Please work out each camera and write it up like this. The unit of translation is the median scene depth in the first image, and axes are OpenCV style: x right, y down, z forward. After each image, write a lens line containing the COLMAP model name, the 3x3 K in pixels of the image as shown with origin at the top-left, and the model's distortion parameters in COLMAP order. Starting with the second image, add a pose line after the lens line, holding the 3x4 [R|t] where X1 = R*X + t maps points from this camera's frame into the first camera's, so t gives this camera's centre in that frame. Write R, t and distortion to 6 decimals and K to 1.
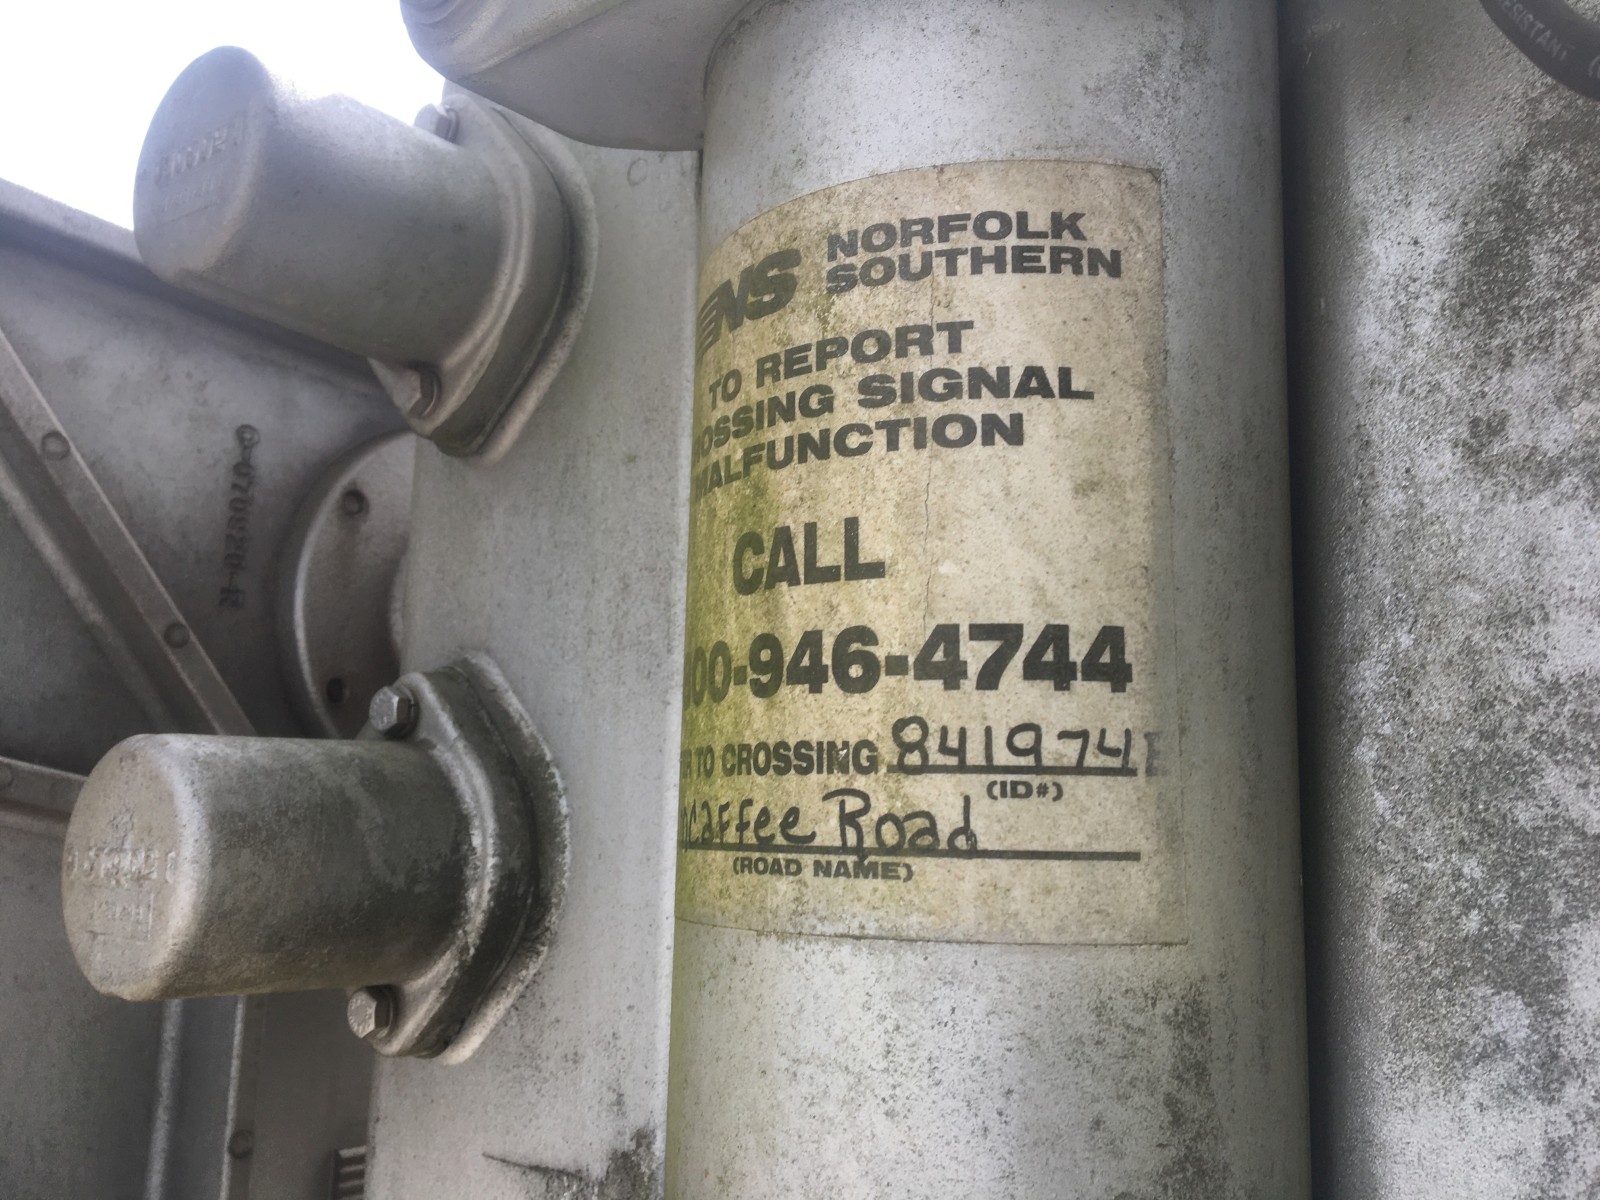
lens RADIAL K [[1366.3, 0, 797.1], [0, 1366.3, 597.1], [0, 0, 1]] dist [0.086638, -0.110008]
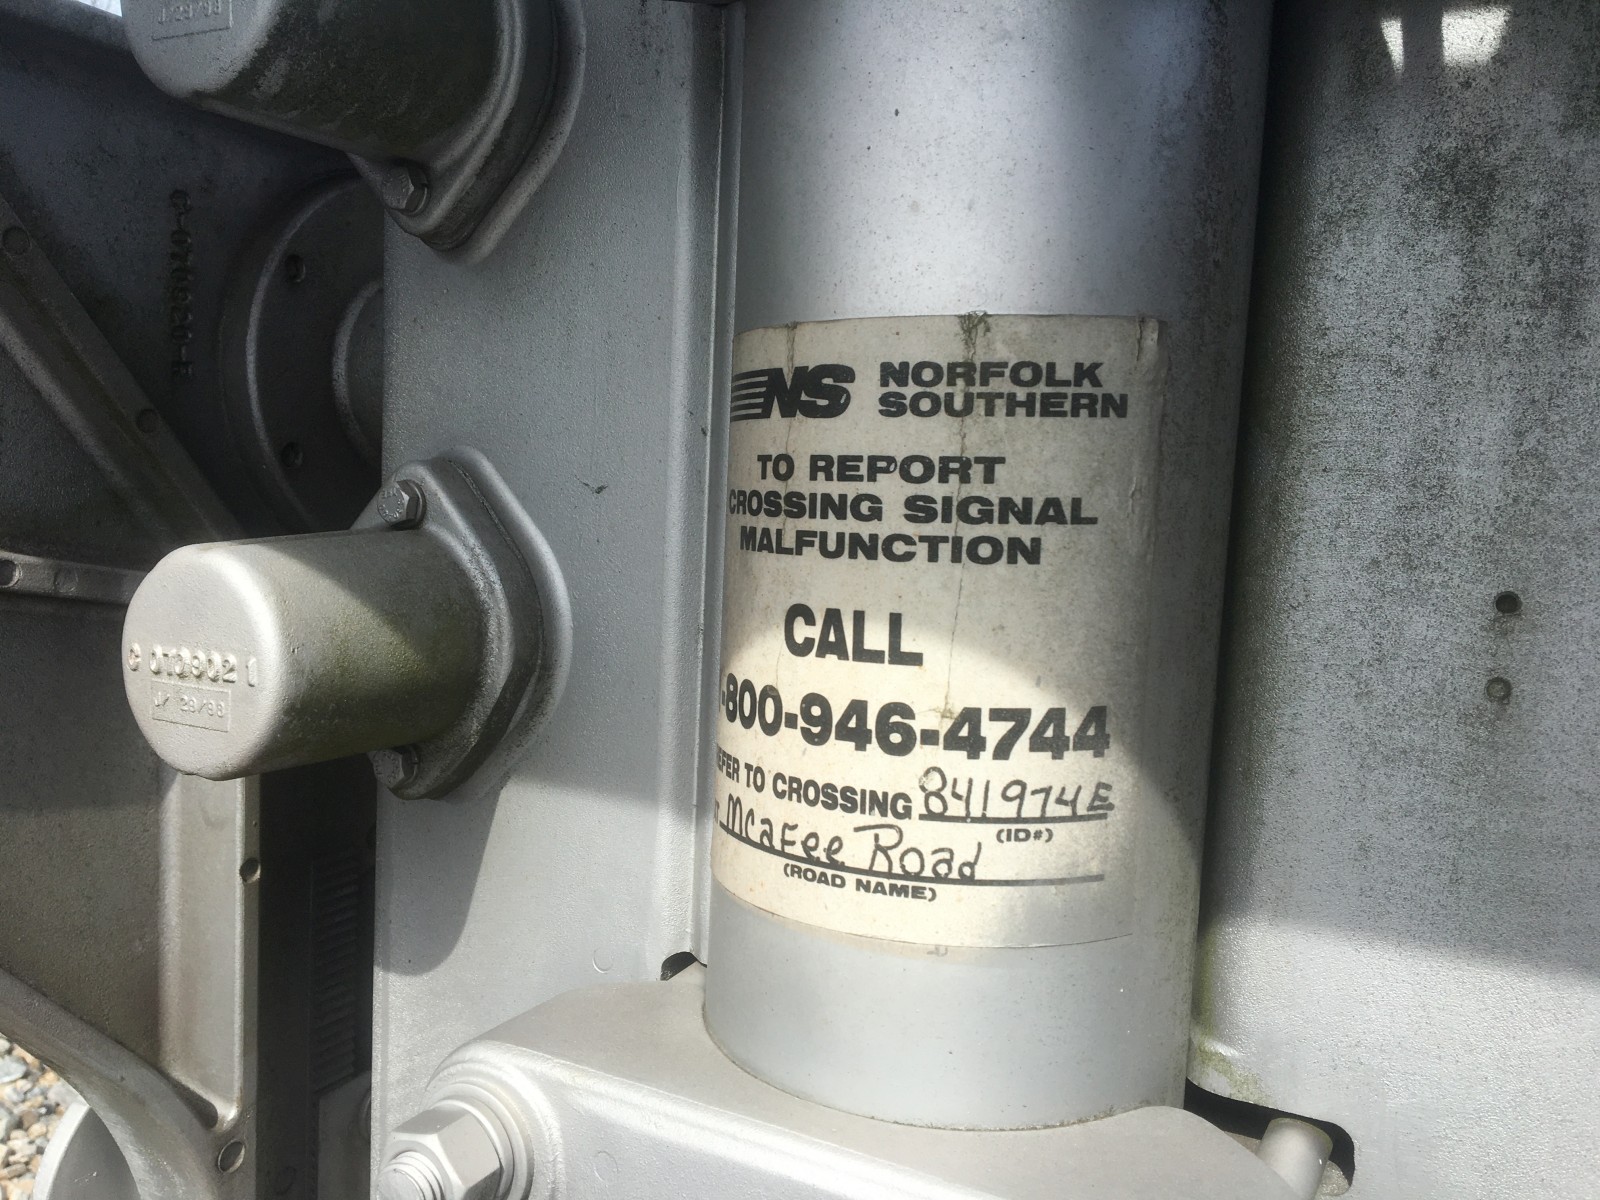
lens RADIAL K [[1366.3, 0, 797.1], [0, 1366.3, 597.1], [0, 0, 1]] dist [0.086638, -0.110008]
pose [[0.992015, 0.002609, 0.126092, -0.200175], [-0.034542, 0.967179, 0.251739, -0.374632], [-0.121297, -0.254084, 0.959546, -0.152016]]
